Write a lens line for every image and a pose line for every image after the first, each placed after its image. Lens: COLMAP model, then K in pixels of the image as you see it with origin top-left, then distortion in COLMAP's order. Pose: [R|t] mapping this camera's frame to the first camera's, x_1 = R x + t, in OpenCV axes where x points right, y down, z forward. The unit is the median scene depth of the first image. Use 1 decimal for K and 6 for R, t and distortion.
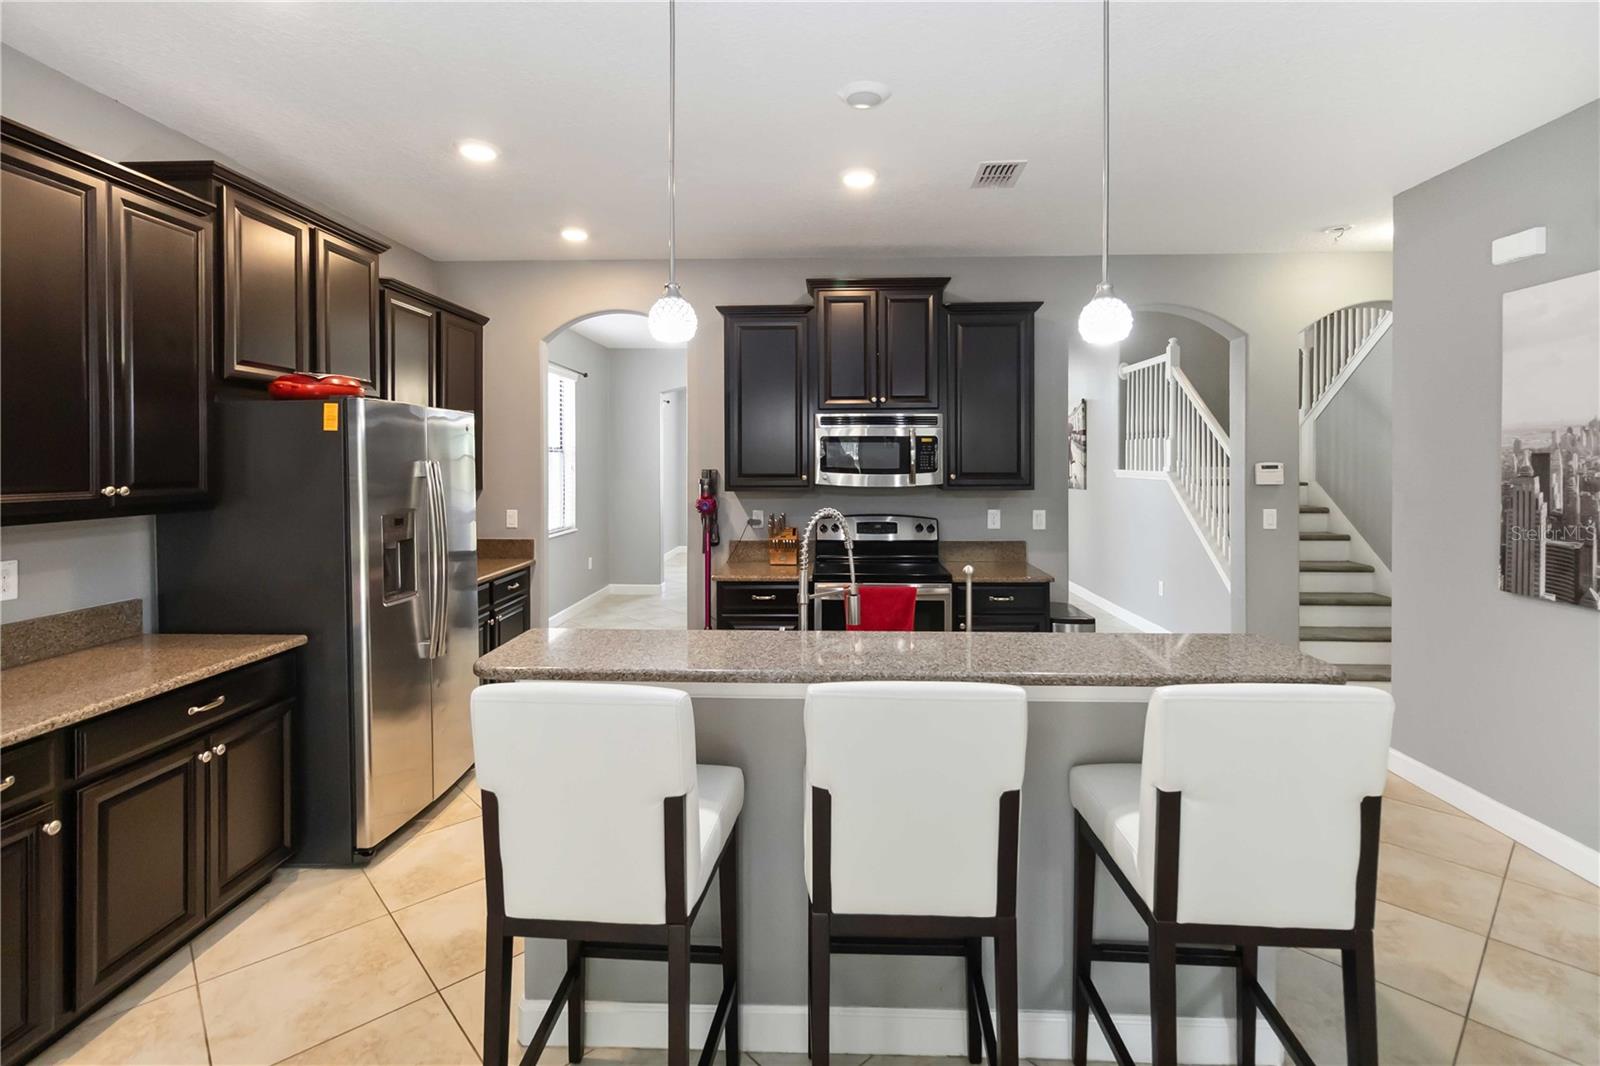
lens RADIAL K [[748.3, 0, 802.6], [0, 748.3, 461.7], [0, 0, 1]] dist [0.005115, -0.000397]
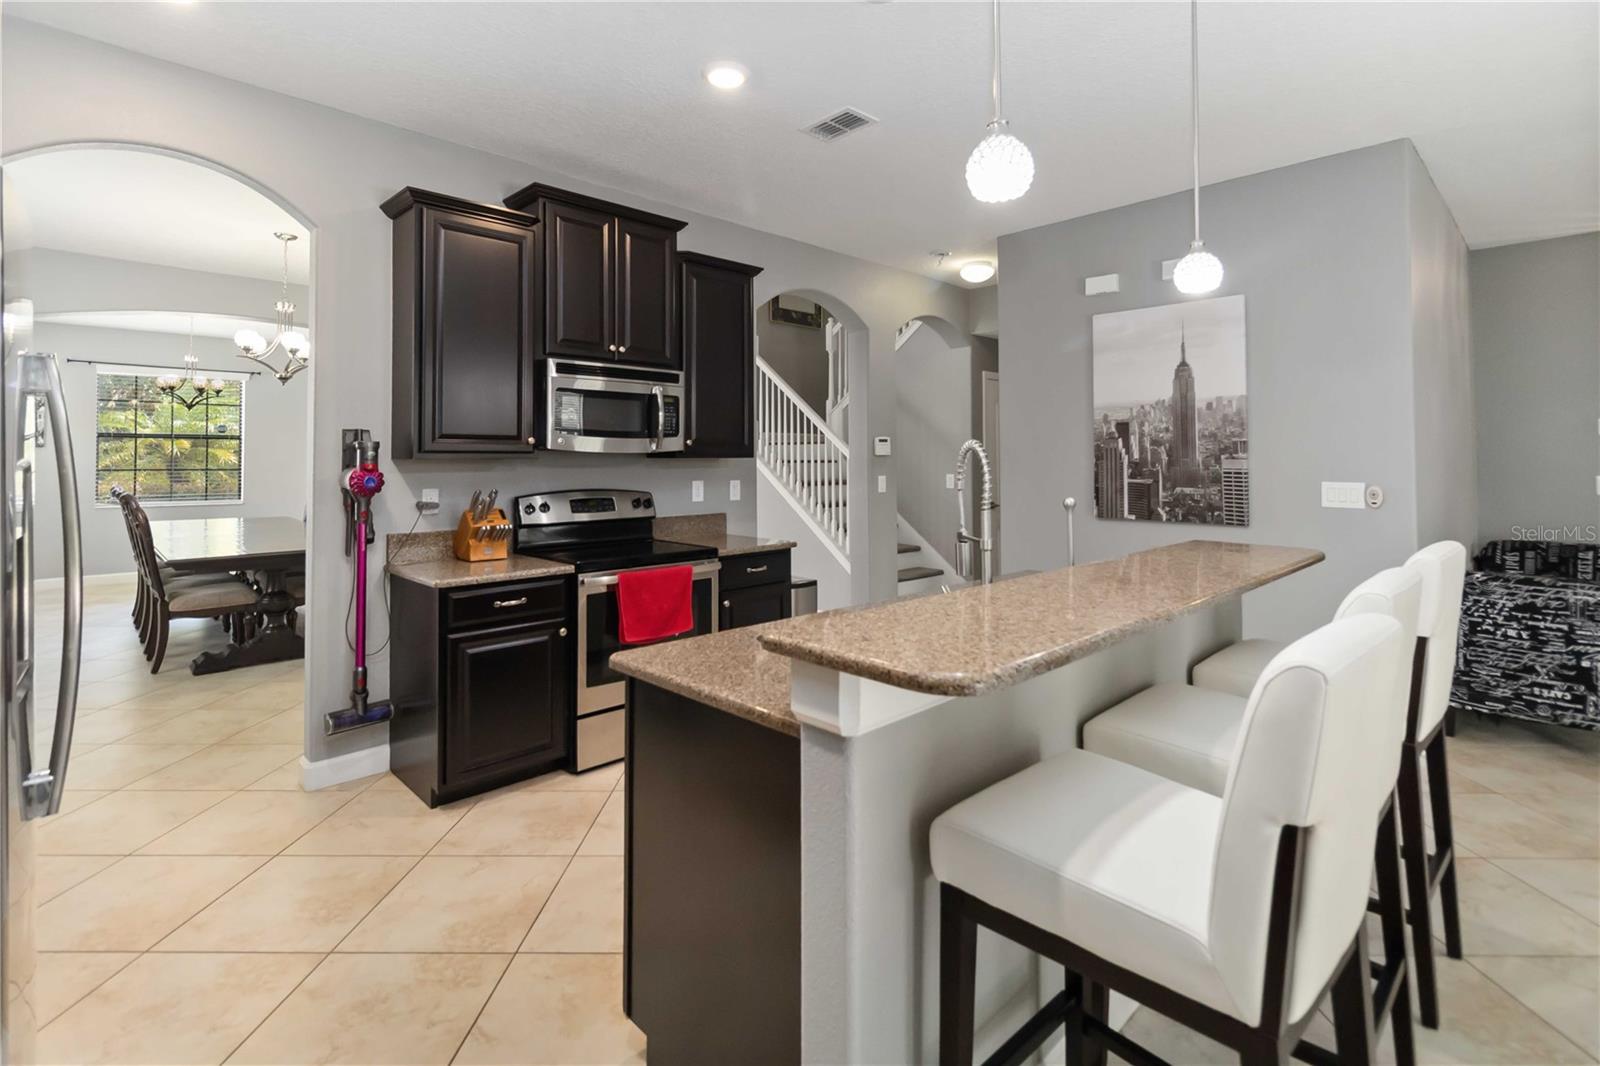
lens RADIAL K [[748.3, 0, 799.0], [0, 748.3, 437.5], [0, 0, 1]] dist [0.005115, -0.000397]
pose [[0.691448, 0.022006, 0.722091, -0.528207], [0.001418, 0.999493, -0.031818, 0.062767], [-0.722425, 0.023024, 0.691066, 0.412099]]
